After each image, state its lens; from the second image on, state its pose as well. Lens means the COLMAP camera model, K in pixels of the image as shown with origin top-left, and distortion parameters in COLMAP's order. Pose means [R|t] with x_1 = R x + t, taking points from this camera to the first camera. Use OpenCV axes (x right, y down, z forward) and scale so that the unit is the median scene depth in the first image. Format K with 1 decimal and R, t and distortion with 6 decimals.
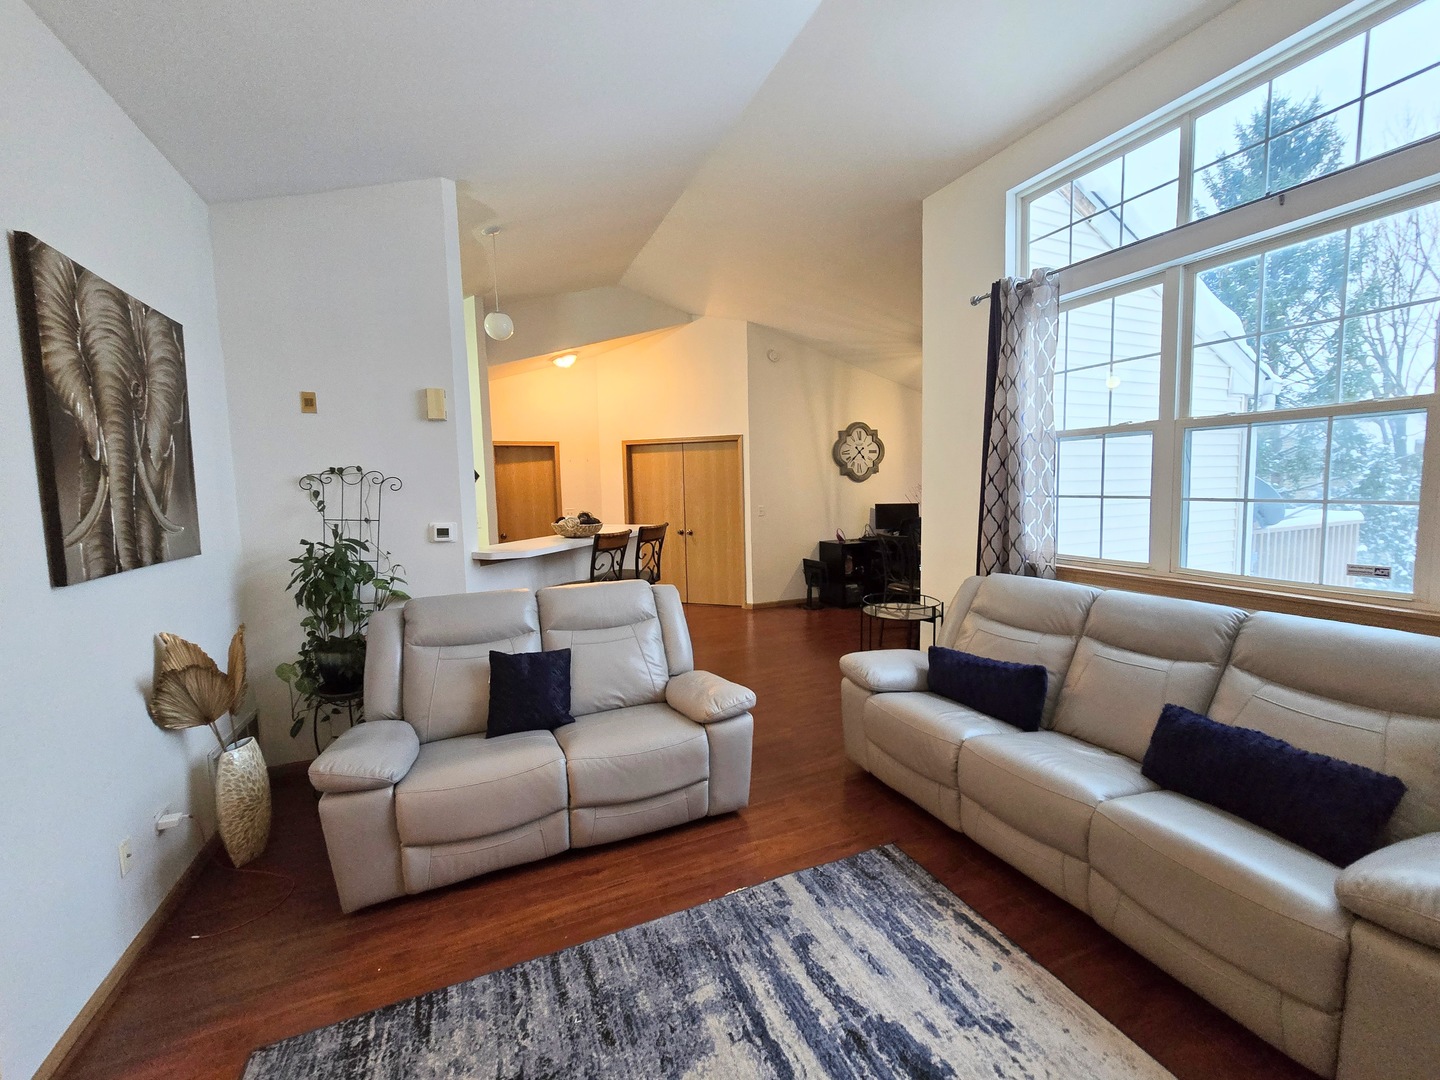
lens RADIAL K [[590.9, 0, 723.9], [0, 590.9, 538.6], [0, 0, 1]] dist [-0.006821, 0.001287]
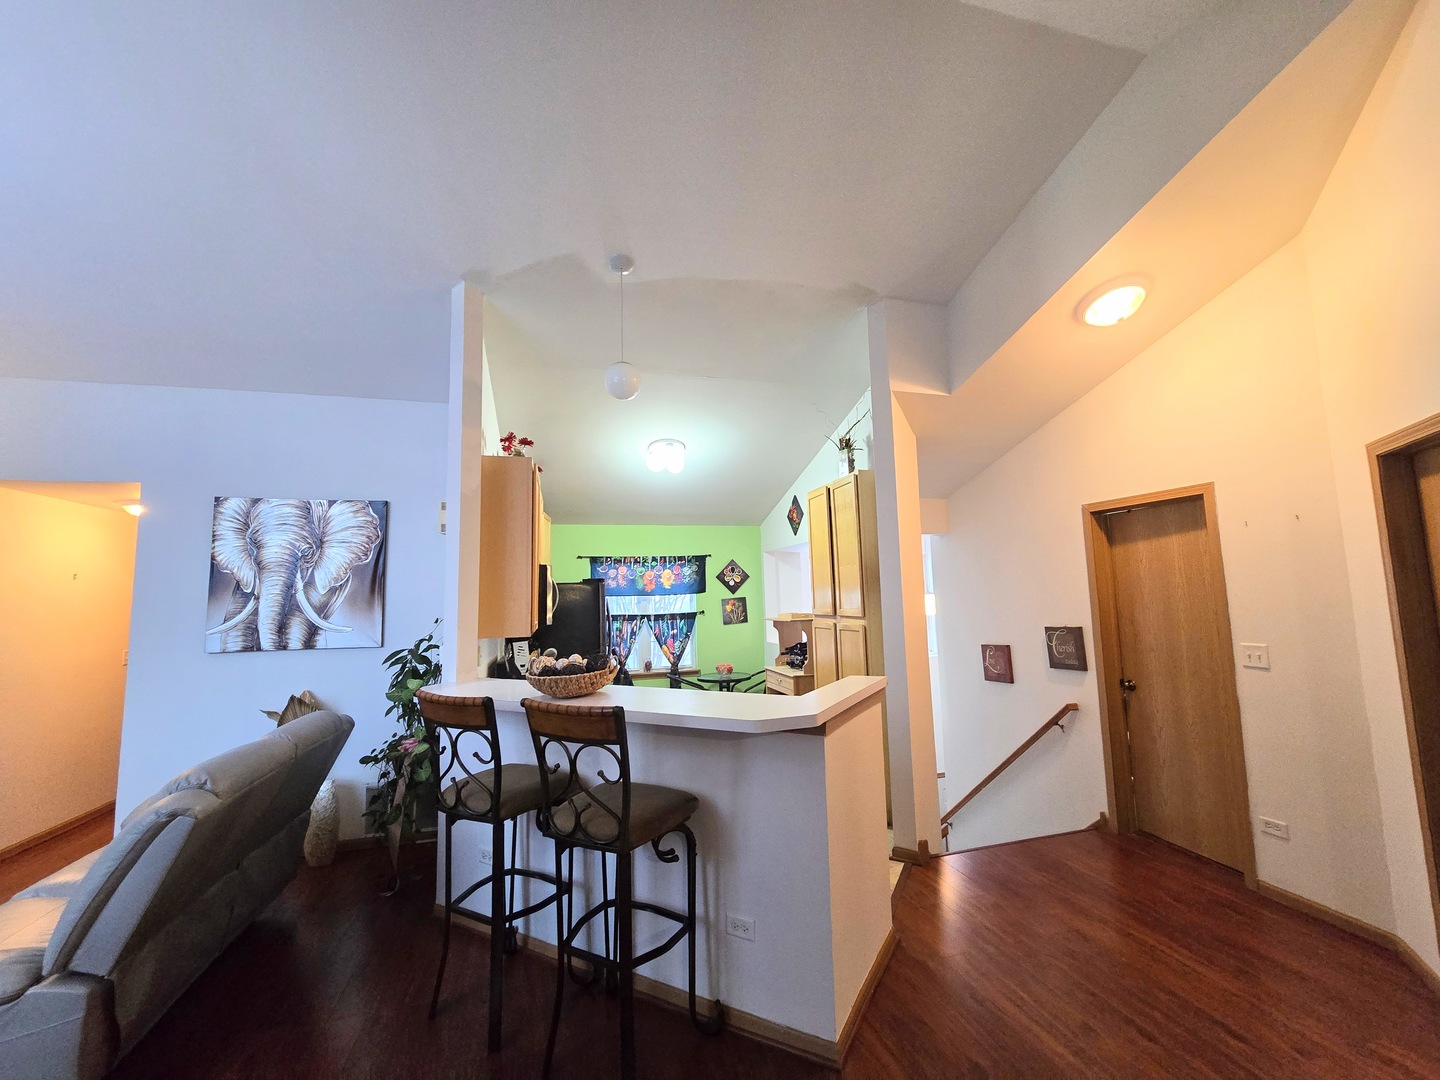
lens RADIAL K [[590.9, 0, 725.3], [0, 590.9, 535.5], [0, 0, 1]] dist [-0.006821, 0.001287]
pose [[-0.128371, -0.075041, -0.988883, 0.438976], [-0.066048, 0.995566, -0.066974, -0.181103], [0.989524, 0.056717, -0.132758, 1.723685]]
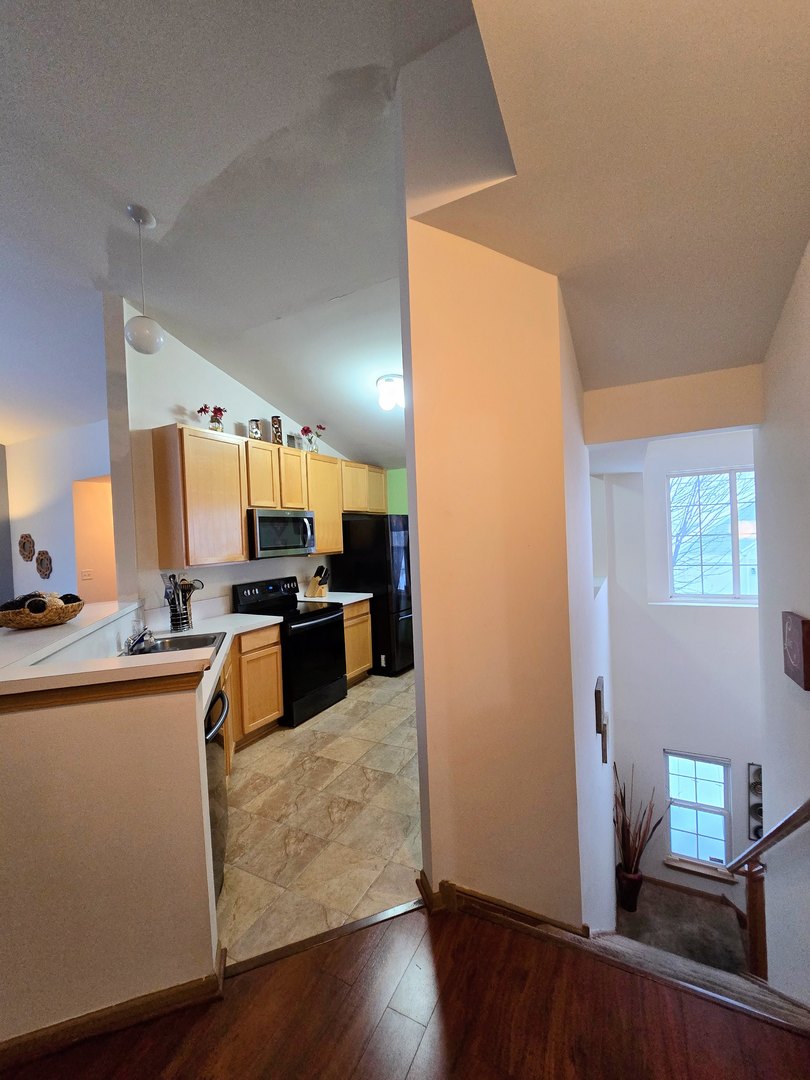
lens RADIAL K [[443.2, 0, 407.5], [0, 443.2, 540.9], [0, 0, 1]] dist [-0.006821, 0.001287]
pose [[-0.769758, 0.067968, -0.634707, -0.362770], [-0.000876, 0.994202, 0.107527, -0.220922], [0.638335, 0.083326, -0.765236, 2.346210]]
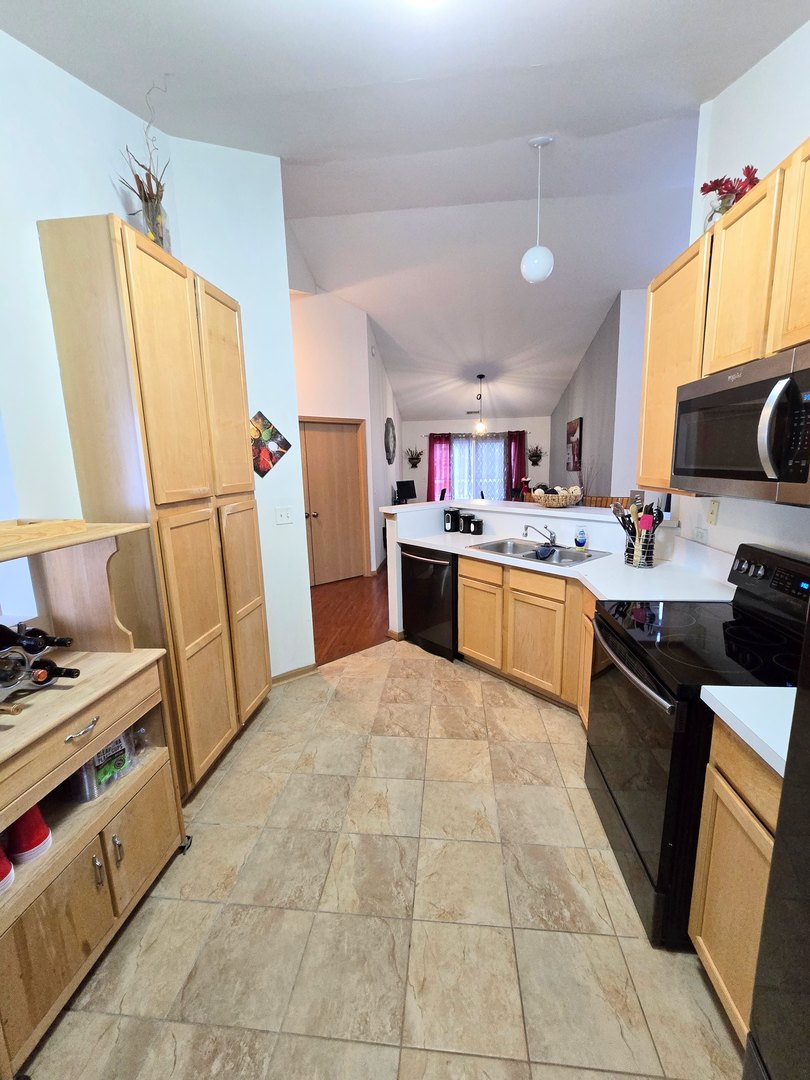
lens RADIAL K [[443.2, 0, 406.1], [0, 443.2, 541.2], [0, 0, 1]] dist [-0.006821, 0.001287]
pose [[0.488124, -0.140966, 0.861315, -1.506930], [0.096539, 0.989535, 0.107241, -0.075087], [-0.867419, 0.030804, 0.496624, 1.199924]]
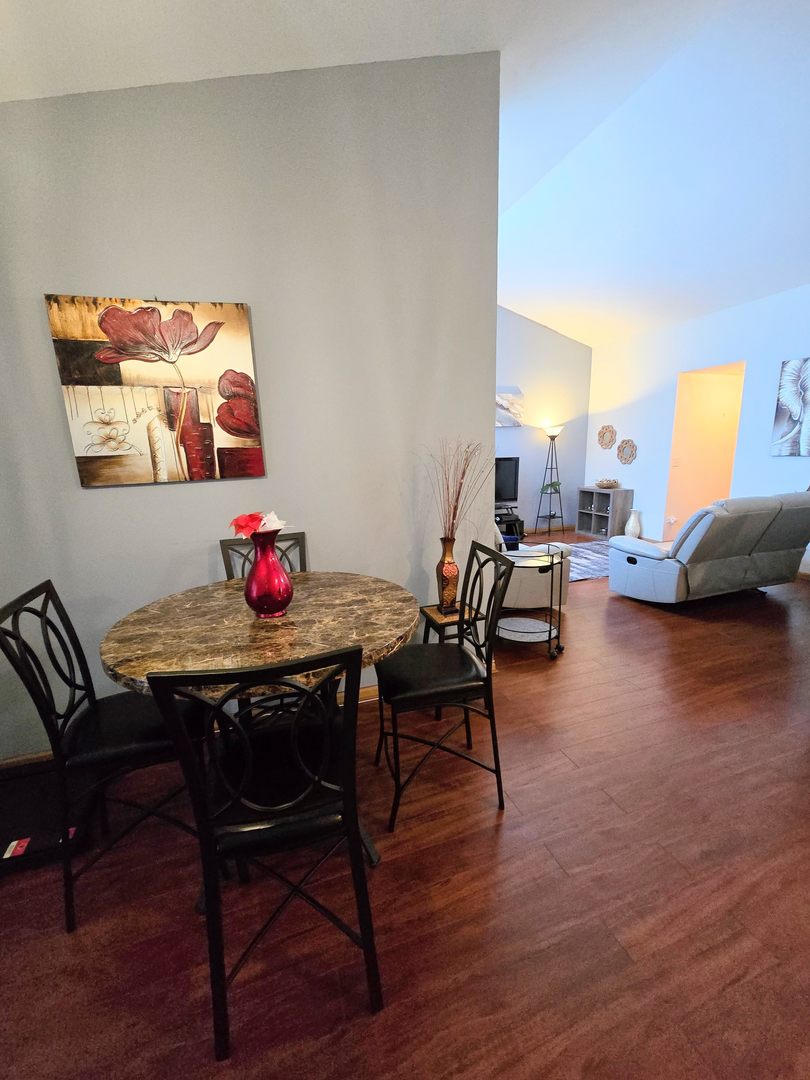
lens RADIAL K [[443.2, 0, 407.2], [0, 443.2, 541.7], [0, 0, 1]] dist [-0.006821, 0.001287]
pose [[-0.996185, 0.032439, 0.081018, 0.561981], [0.055123, 0.953605, 0.295970, -0.201654], [-0.067658, 0.299307, -0.951755, 2.229759]]
